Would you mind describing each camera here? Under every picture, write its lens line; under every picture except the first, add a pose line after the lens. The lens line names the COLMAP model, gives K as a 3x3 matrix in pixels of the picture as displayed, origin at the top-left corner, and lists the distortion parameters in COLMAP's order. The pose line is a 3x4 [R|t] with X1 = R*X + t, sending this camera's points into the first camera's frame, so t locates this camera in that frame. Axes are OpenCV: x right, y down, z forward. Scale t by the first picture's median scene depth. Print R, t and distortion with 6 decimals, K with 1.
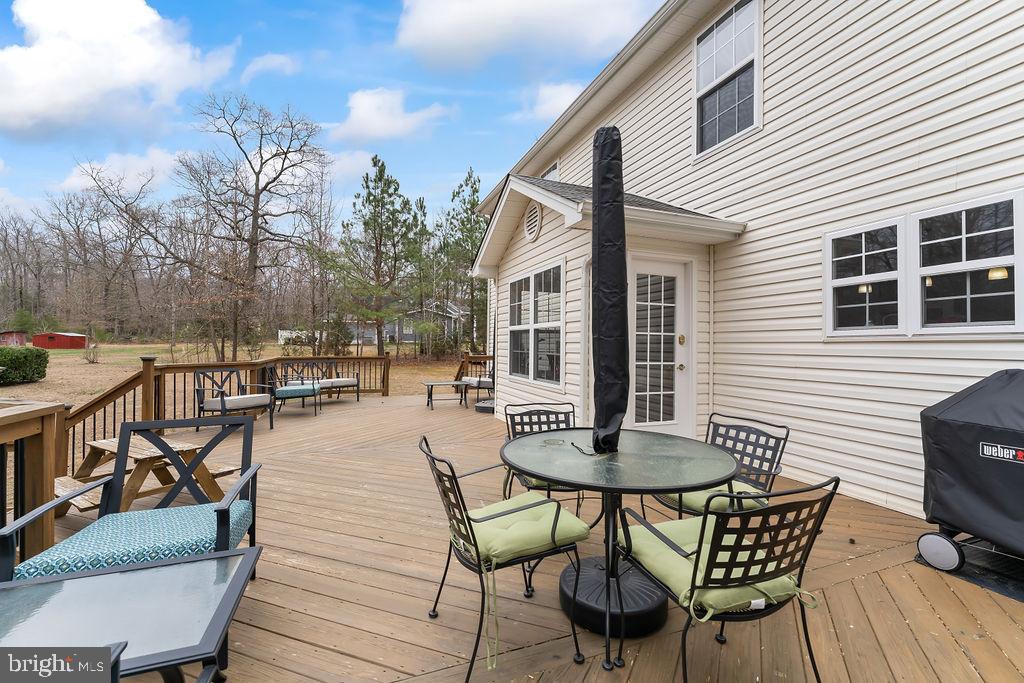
lens RADIAL K [[431.3, 0, 516.4], [0, 431.3, 339.7], [0, 0, 1]] dist [-0.002331, -0.000143]
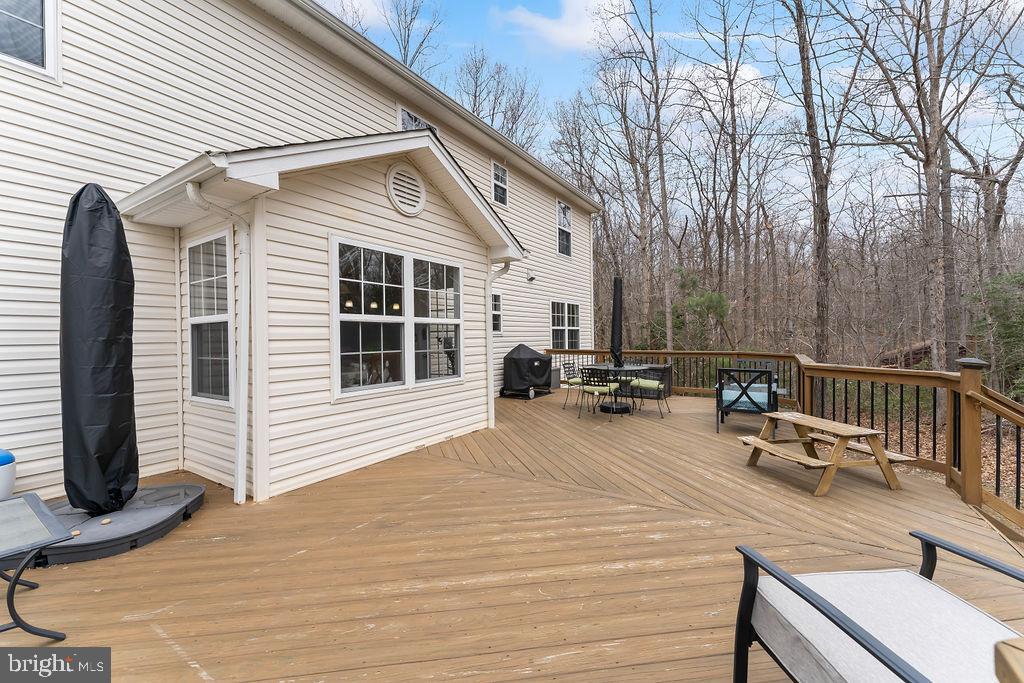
lens RADIAL K [[409.7, 0, 517.1], [0, 409.7, 339.5], [0, 0, 1]] dist [0.005553, -0.000881]
pose [[-0.596105, -0.006767, 0.802878, -0.234483], [-0.001395, 0.999972, 0.007393, 0.000488], [-0.802906, 0.003287, -0.596097, 0.428410]]
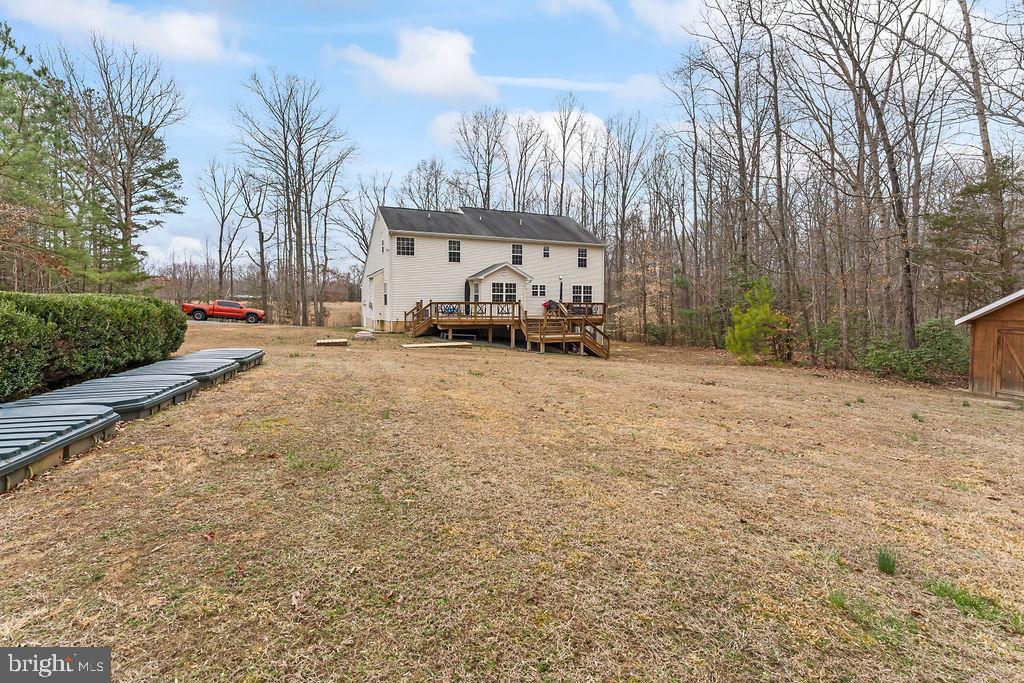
lens RADIAL K [[453.1, 0, 505.1], [0, 453.1, 320.9], [0, 0, 1]] dist [0.002095, -0.000701]
pose [[-0.086366, -0.042585, 0.995353, -1.628549], [-0.011394, 0.999063, 0.041755, 0.019460], [-0.996198, -0.007735, -0.086770, 0.468367]]
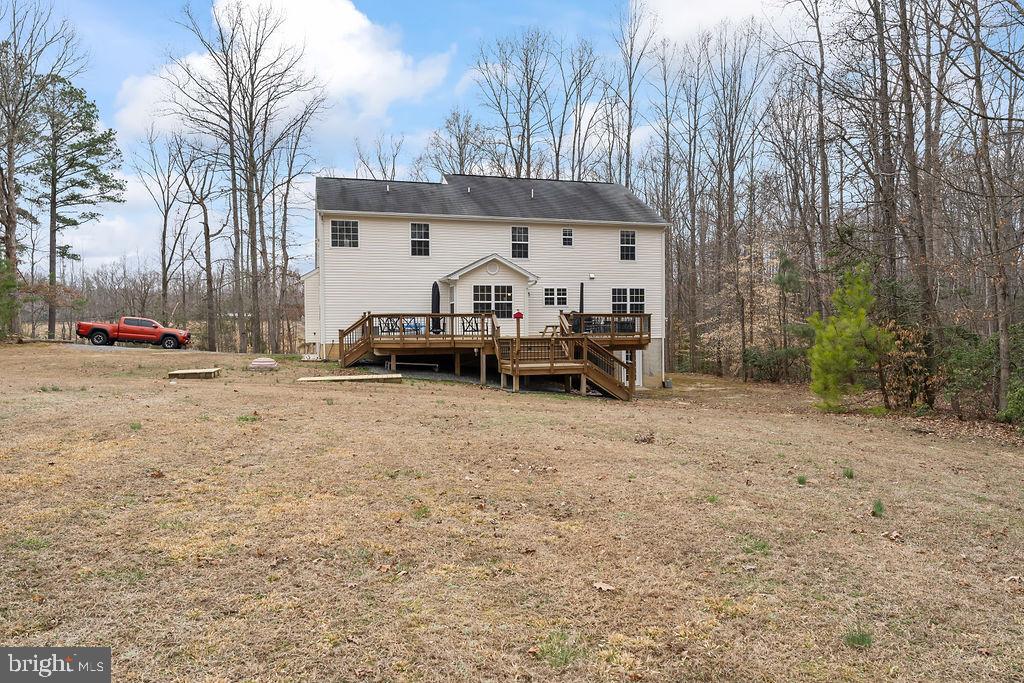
lens RADIAL K [[665.1, 0, 512.5], [0, 665.1, 338.5], [0, 0, 1]] dist [-0.003213, 0.002968]
pose [[0.057620, -0.028836, 0.997922, -1.574217], [-0.001733, 0.999578, 0.028984, 0.031627], [-0.998337, -0.003400, 0.057545, 0.190793]]
